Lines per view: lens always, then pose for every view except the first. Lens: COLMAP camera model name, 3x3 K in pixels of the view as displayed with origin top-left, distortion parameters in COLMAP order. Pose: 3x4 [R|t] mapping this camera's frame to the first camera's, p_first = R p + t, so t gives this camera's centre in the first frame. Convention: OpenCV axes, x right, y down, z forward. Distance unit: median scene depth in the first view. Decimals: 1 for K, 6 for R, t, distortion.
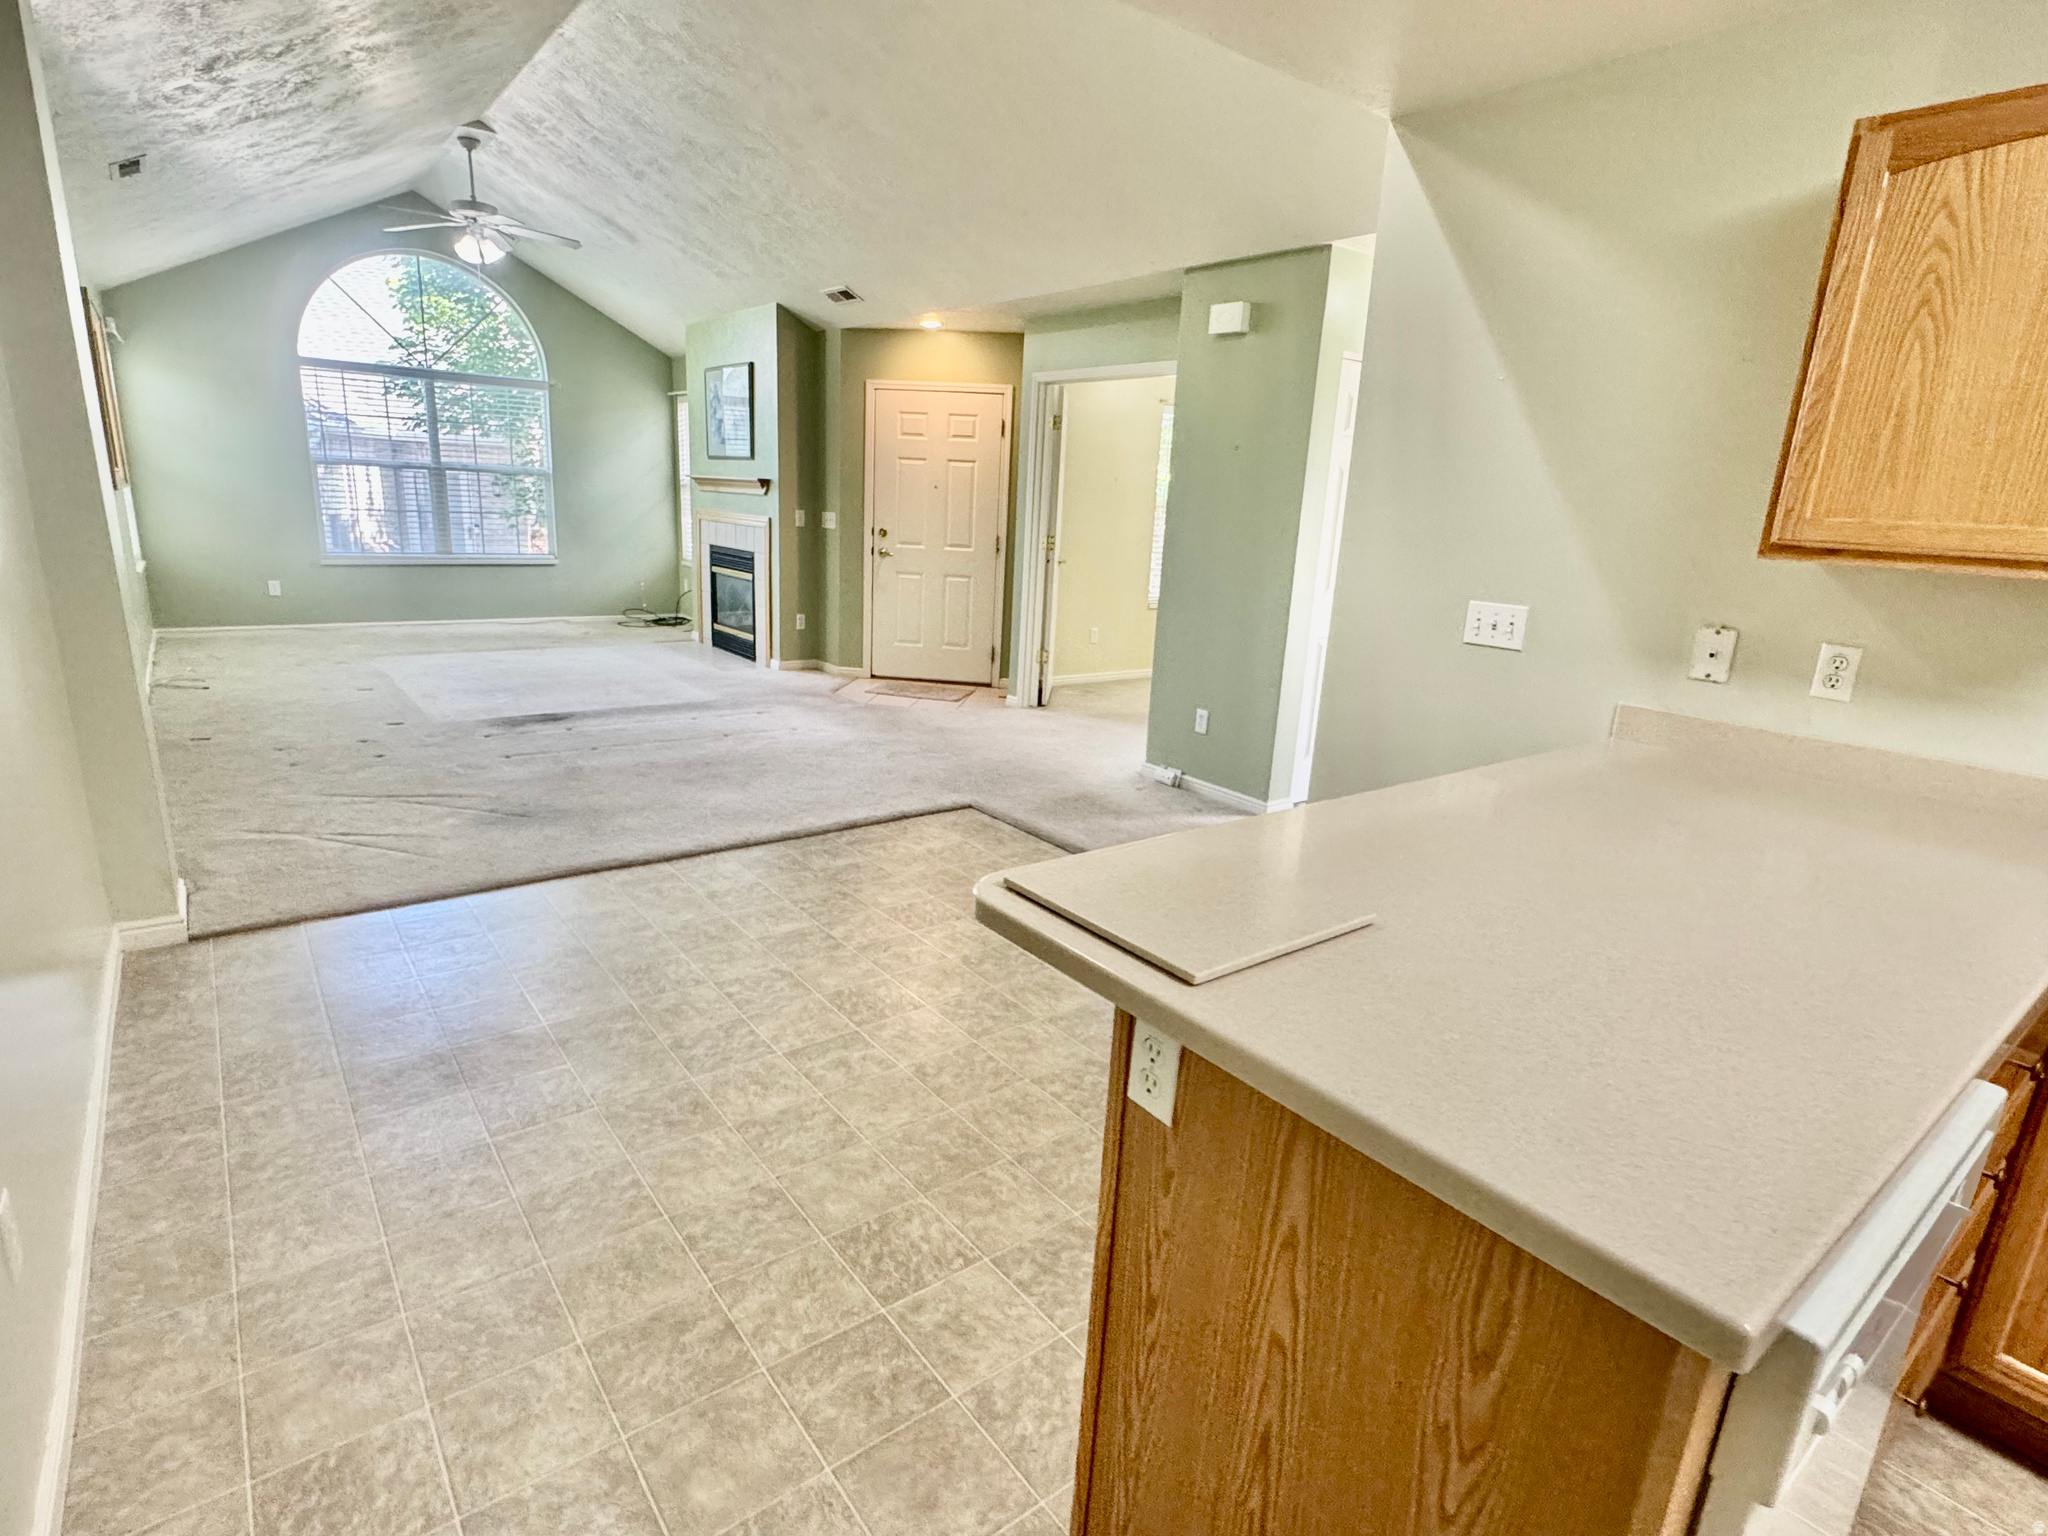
lens RADIAL K [[1043.4, 0, 1019.7], [0, 1043.4, 771.8], [0, 0, 1]] dist [0.004383, -0.006787]
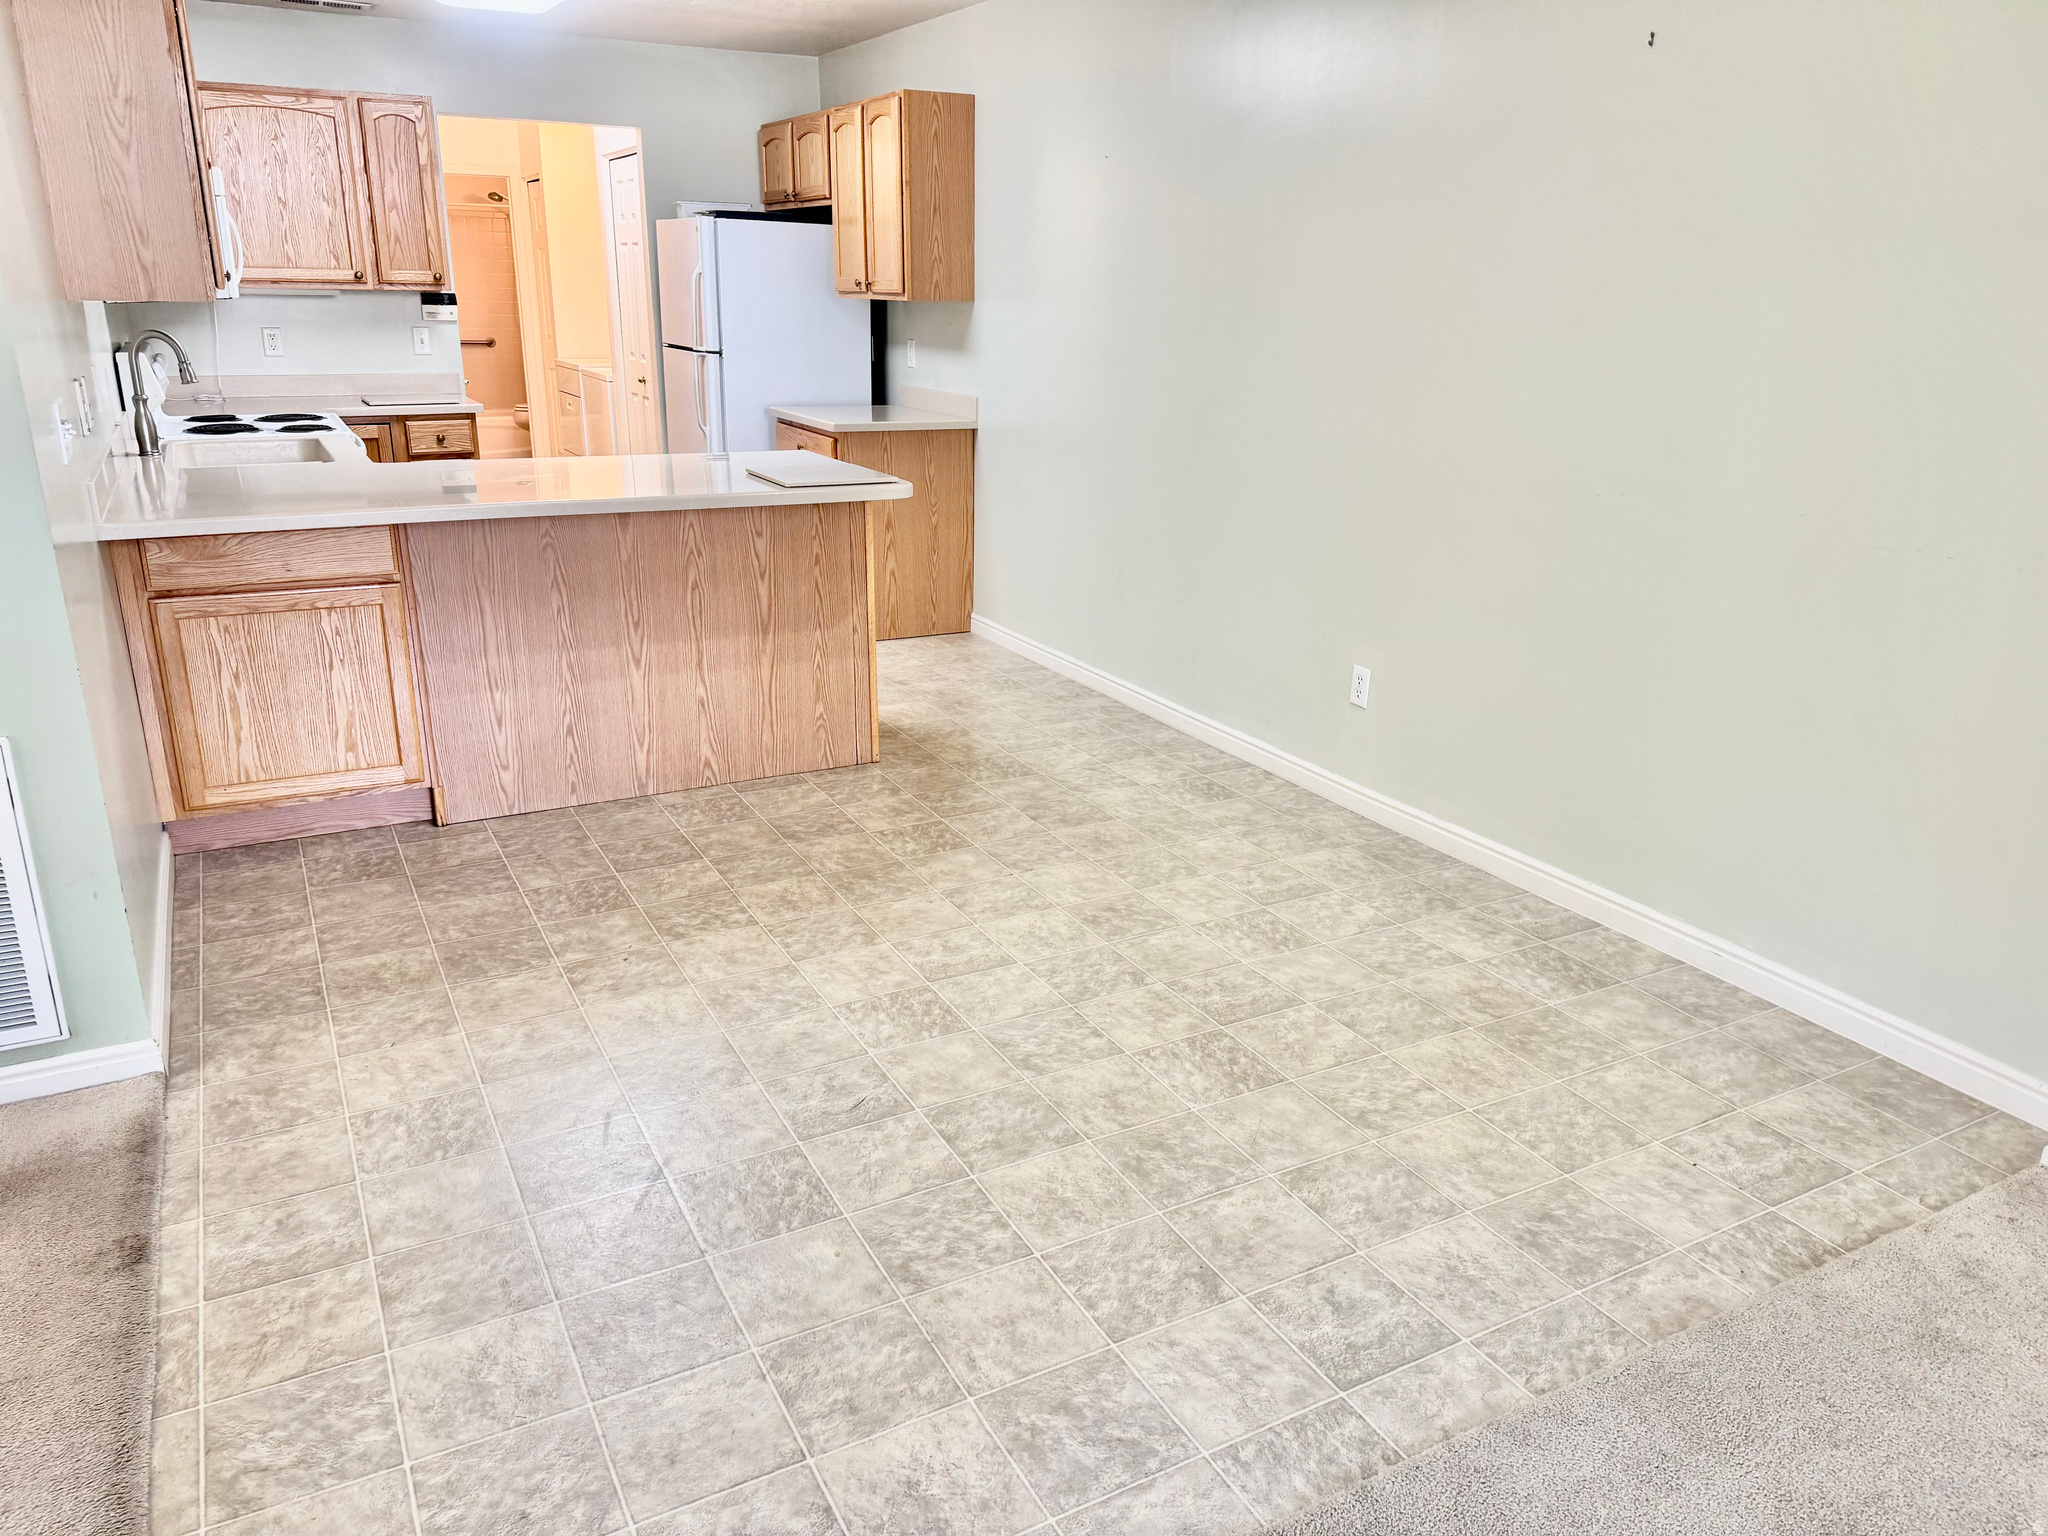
lens RADIAL K [[1407.1, 0, 1046.8], [0, 1407.1, 797.3], [0, 0, 1]] dist [0.073626, -0.113394]
pose [[-0.986370, -0.114583, 0.118092, -0.217213], [-0.026721, 0.819708, 0.572159, -0.303360], [-0.162361, 0.561204, -0.811597, 1.087088]]
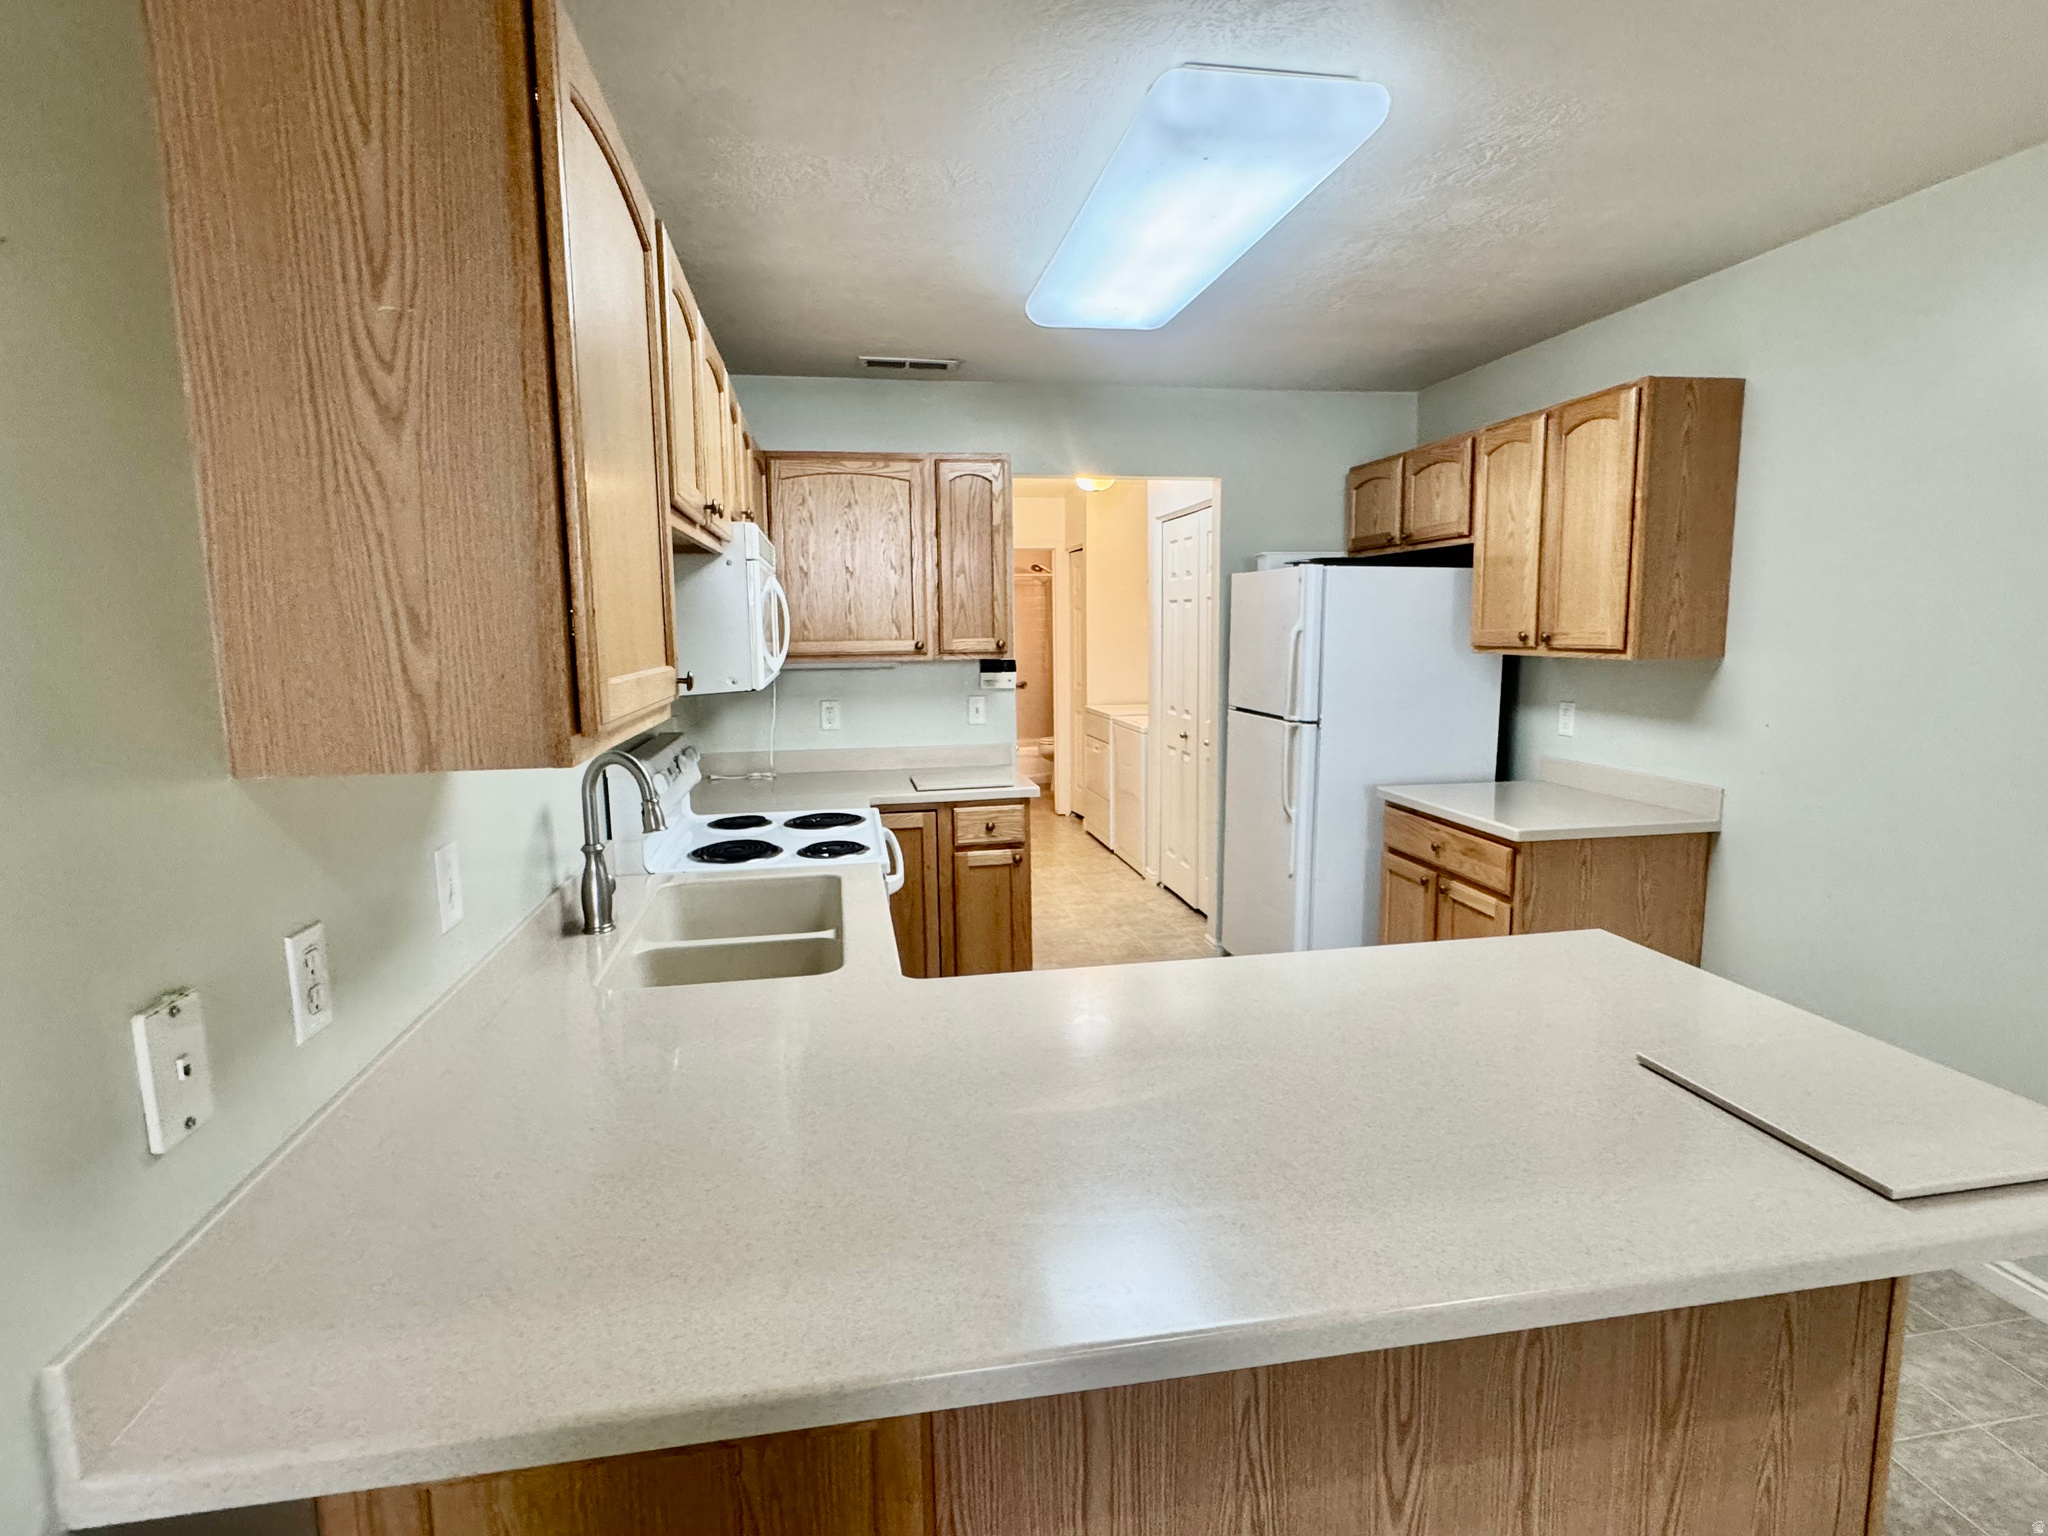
lens RADIAL K [[1046.1, 0, 1024.8], [0, 1046.1, 768.1], [0, 0, 1]] dist [-0.004293, -0.001291]
pose [[-0.884876, -0.099567, 0.455061, 0.123764], [0.092497, 0.919881, 0.381133, -0.164452], [-0.456550, 0.379347, -0.804772, 0.570668]]
